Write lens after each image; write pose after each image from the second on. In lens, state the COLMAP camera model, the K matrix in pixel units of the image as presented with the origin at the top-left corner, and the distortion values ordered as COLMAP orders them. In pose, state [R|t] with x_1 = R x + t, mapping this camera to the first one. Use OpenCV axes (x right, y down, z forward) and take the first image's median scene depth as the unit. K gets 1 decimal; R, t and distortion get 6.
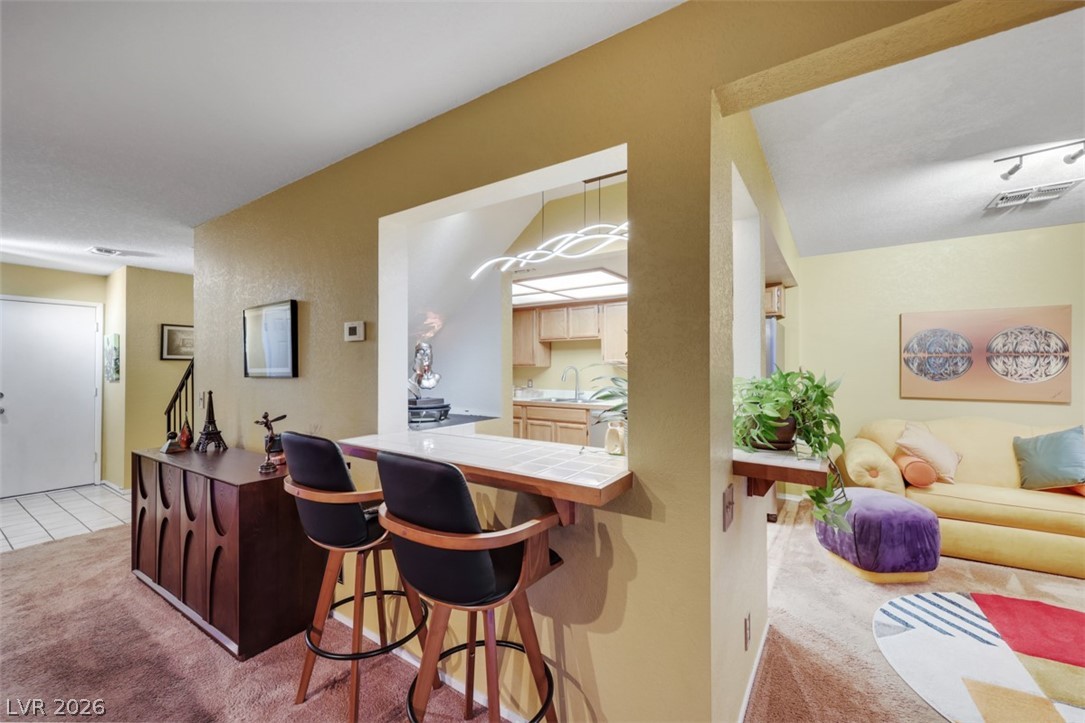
lens RADIAL K [[439.5, 0, 542.5], [0, 439.5, 361.5], [0, 0, 1]] dist [0.002761, 0.000403]
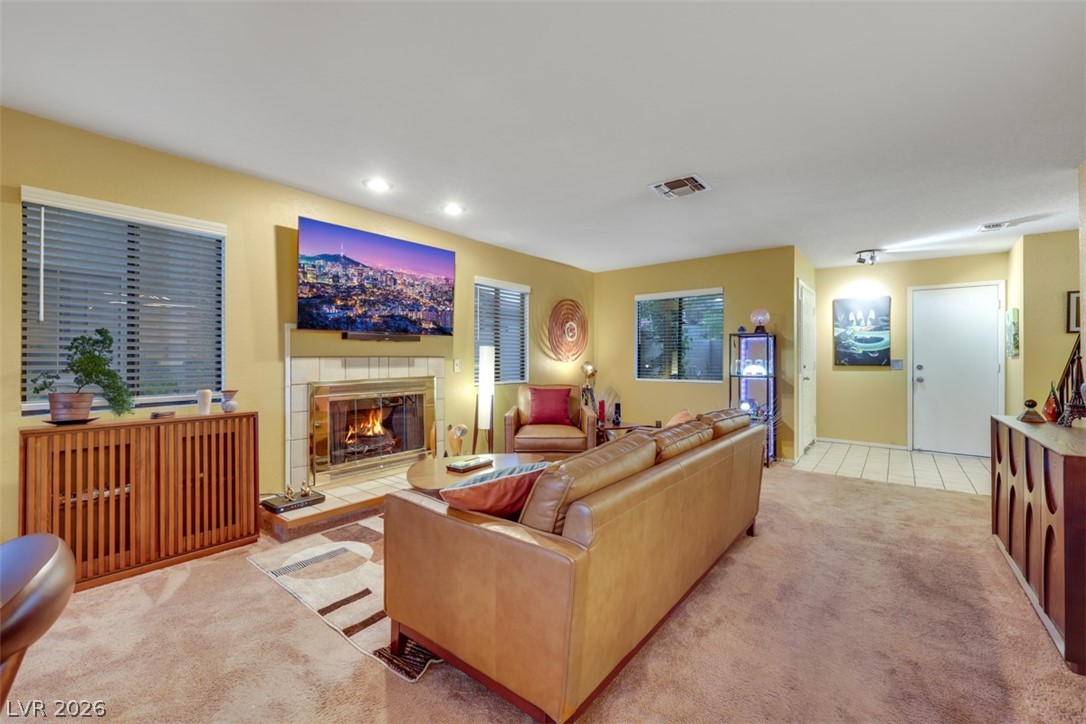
lens RADIAL K [[440.7, 0, 542.2], [0, 440.7, 356.0], [0, 0, 1]] dist [0.000912, 0.000010]
pose [[-0.082772, -0.002912, -0.996564, 0.123046], [0.009291, 0.999950, -0.003693, 0.049124], [0.996525, -0.009564, -0.082741, 0.050778]]
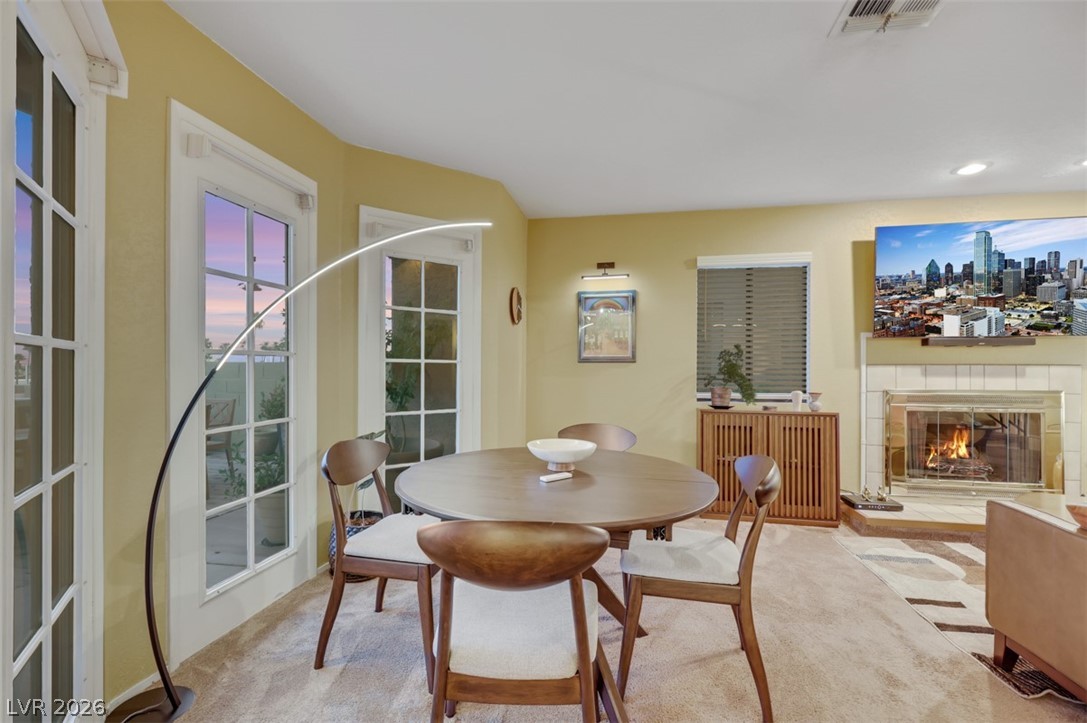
lens RADIAL K [[486.0, 0, 549.3], [0, 486.0, 369.2], [0, 0, 1]] dist [-0.001301, -0.000376]
pose [[-0.907921, -0.001141, -0.419139, 0.314107], [0.001096, 0.999986, -0.005096, 0.057381], [0.419139, -0.005086, -0.907908, 0.119502]]
